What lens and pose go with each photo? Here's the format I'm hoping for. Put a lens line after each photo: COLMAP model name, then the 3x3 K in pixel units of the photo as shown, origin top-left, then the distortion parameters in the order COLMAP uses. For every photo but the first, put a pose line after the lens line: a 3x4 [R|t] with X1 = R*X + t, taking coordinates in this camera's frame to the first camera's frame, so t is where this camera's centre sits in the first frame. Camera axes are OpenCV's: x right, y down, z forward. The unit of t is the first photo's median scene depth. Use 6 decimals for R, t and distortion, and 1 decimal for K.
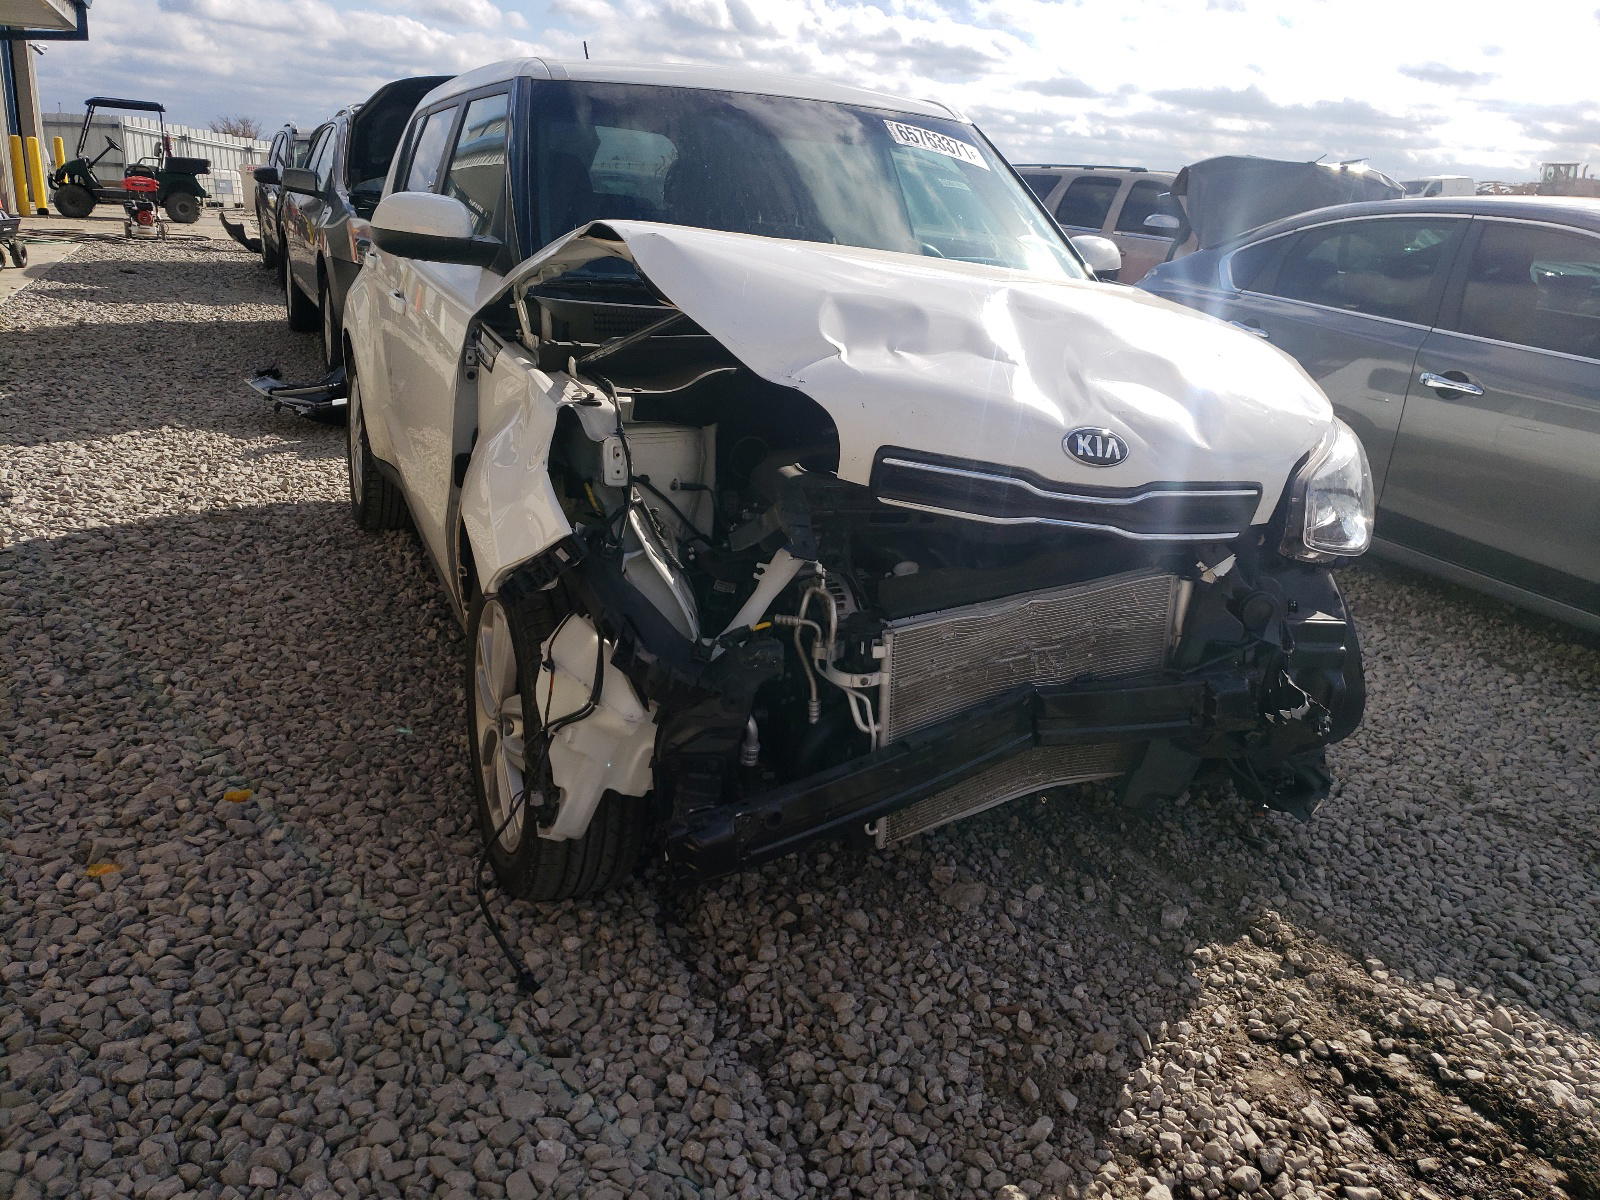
lens RADIAL K [[1295.1, 0, 800.0], [0, 1295.1, 600.0], [0, 0, 1]] dist [0.029611, -0.007546]
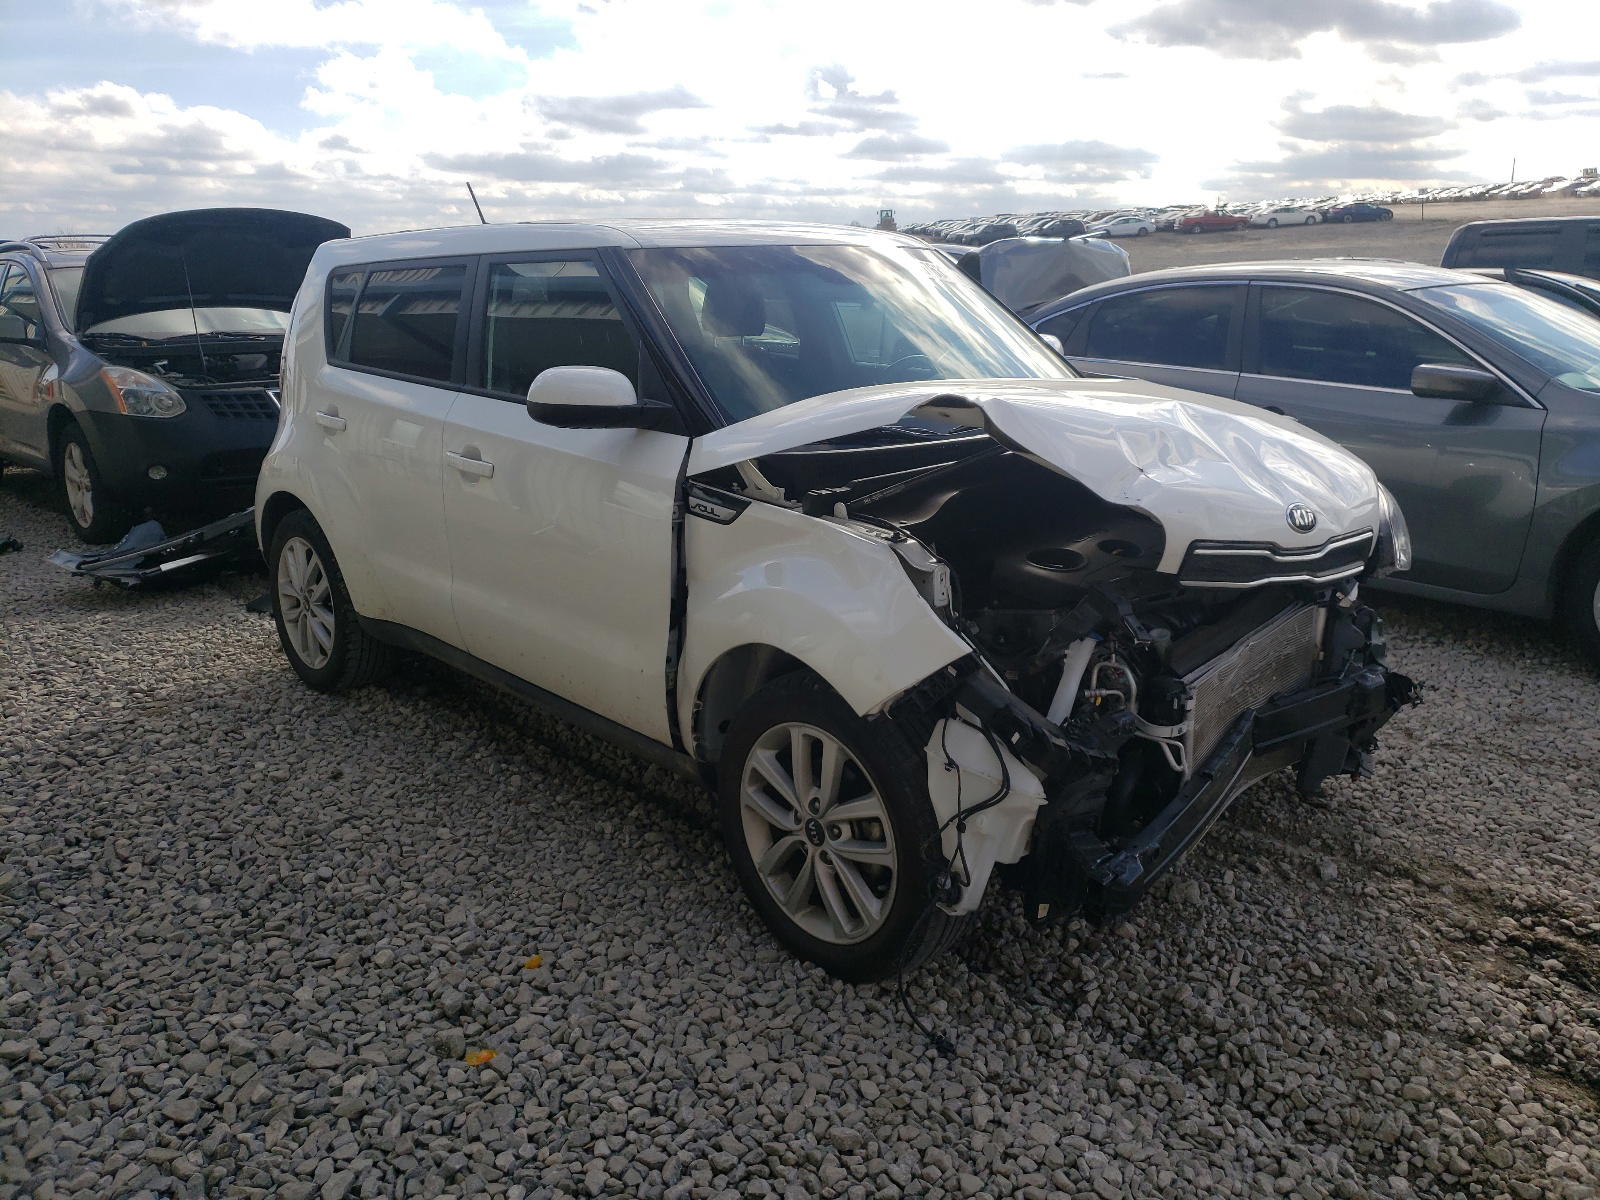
lens RADIAL K [[1295.1, 0, 800.0], [0, 1295.1, 600.0], [0, 0, 1]] dist [0.029611, -0.007546]
pose [[0.936041, -0.158258, 0.314295, -0.645788], [0.172197, 0.984917, -0.016903, -0.098483], [-0.306880, 0.069943, 0.949175, -0.081667]]
